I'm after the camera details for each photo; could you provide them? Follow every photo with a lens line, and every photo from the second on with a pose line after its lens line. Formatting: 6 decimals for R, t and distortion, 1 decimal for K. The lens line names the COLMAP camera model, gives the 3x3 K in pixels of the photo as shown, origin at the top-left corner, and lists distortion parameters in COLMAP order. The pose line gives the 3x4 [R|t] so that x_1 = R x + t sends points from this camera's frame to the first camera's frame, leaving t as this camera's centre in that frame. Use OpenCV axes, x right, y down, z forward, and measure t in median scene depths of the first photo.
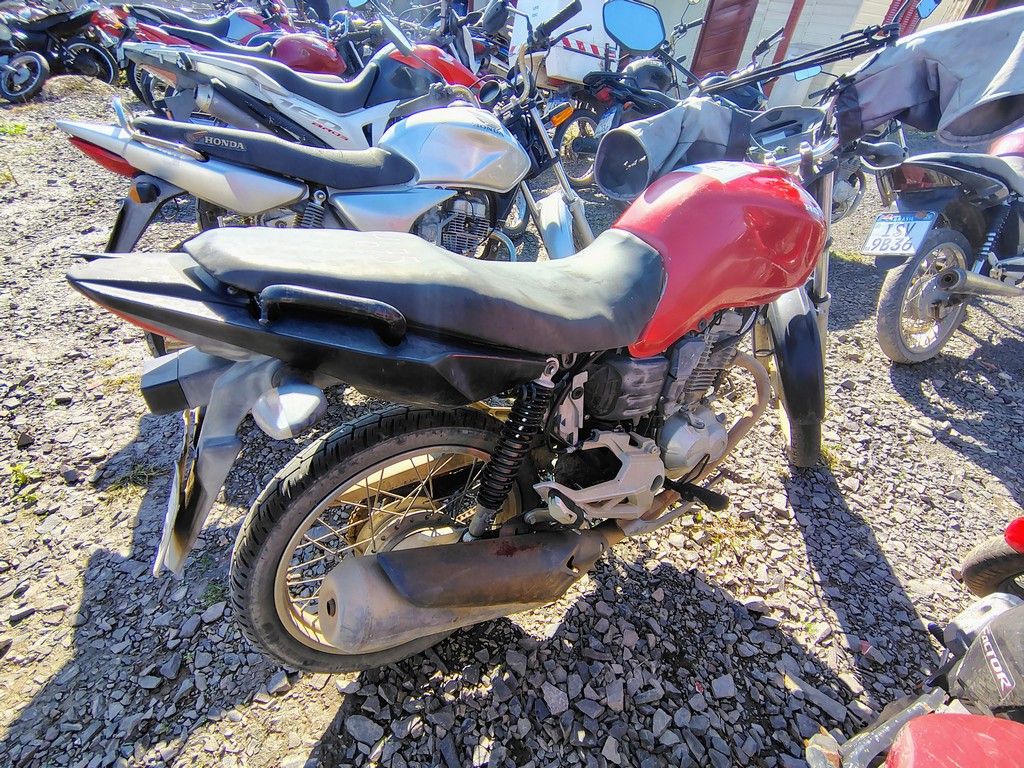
lens RADIAL K [[482.6, 0, 513.7], [0, 482.6, 386.4], [0, 0, 1]] dist [-0.003676, 0.001185]
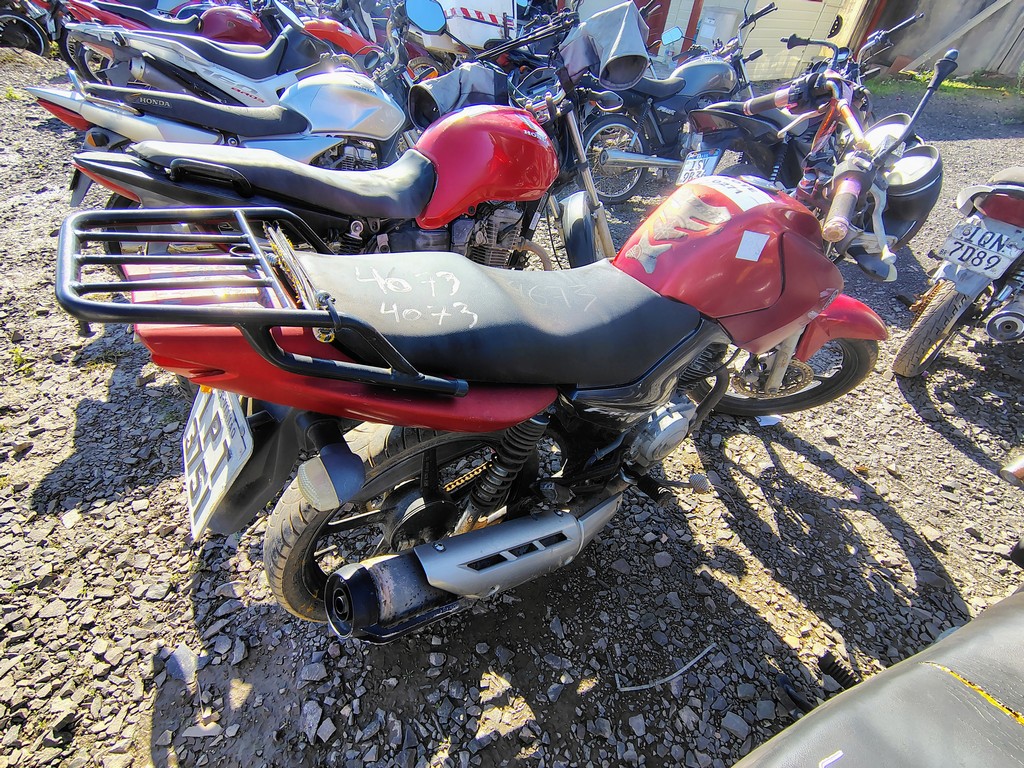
lens RADIAL K [[482.6, 0, 508.5], [0, 482.6, 381.5], [0, 0, 1]] dist [-0.003676, 0.001185]
pose [[0.997616, -0.048151, 0.049435, 0.197965], [0.045882, 0.997885, 0.046047, 0.180607], [-0.051548, -0.043669, 0.997715, -0.301652]]
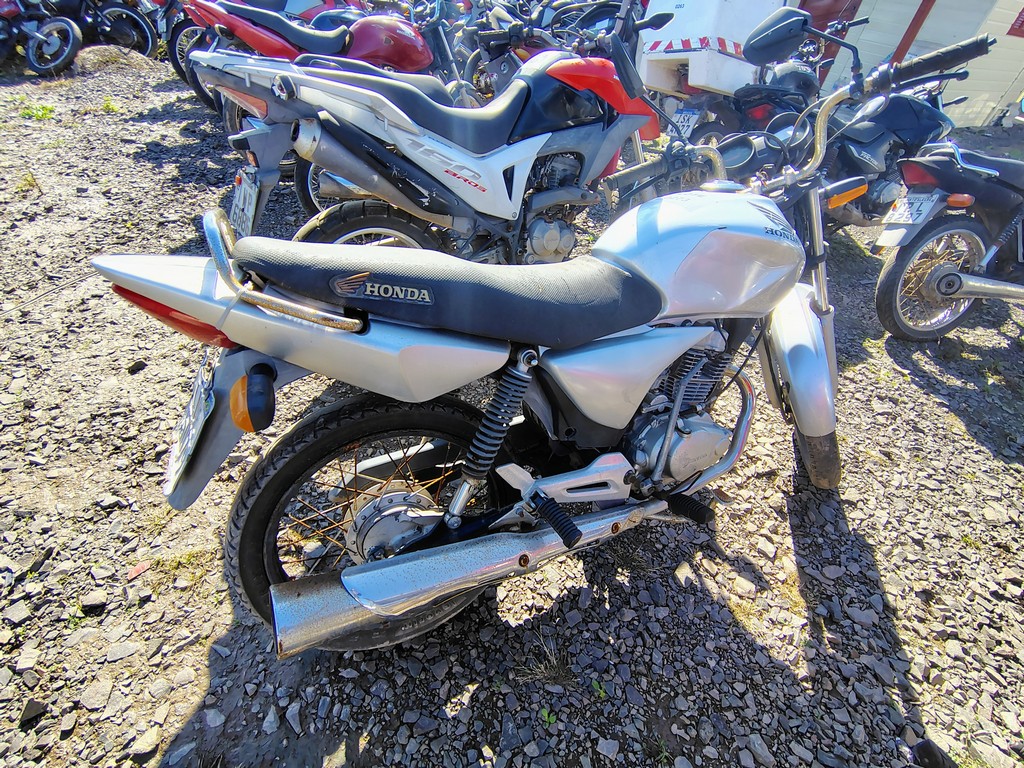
lens RADIAL K [[482.6, 0, 516.5], [0, 482.6, 386.5], [0, 0, 1]] dist [-0.003676, 0.001185]
pose [[0.997985, 0.058760, -0.023929, -0.302847], [-0.057731, 0.997463, 0.041638, -0.289760], [0.026315, -0.040173, 0.998846, 0.310122]]
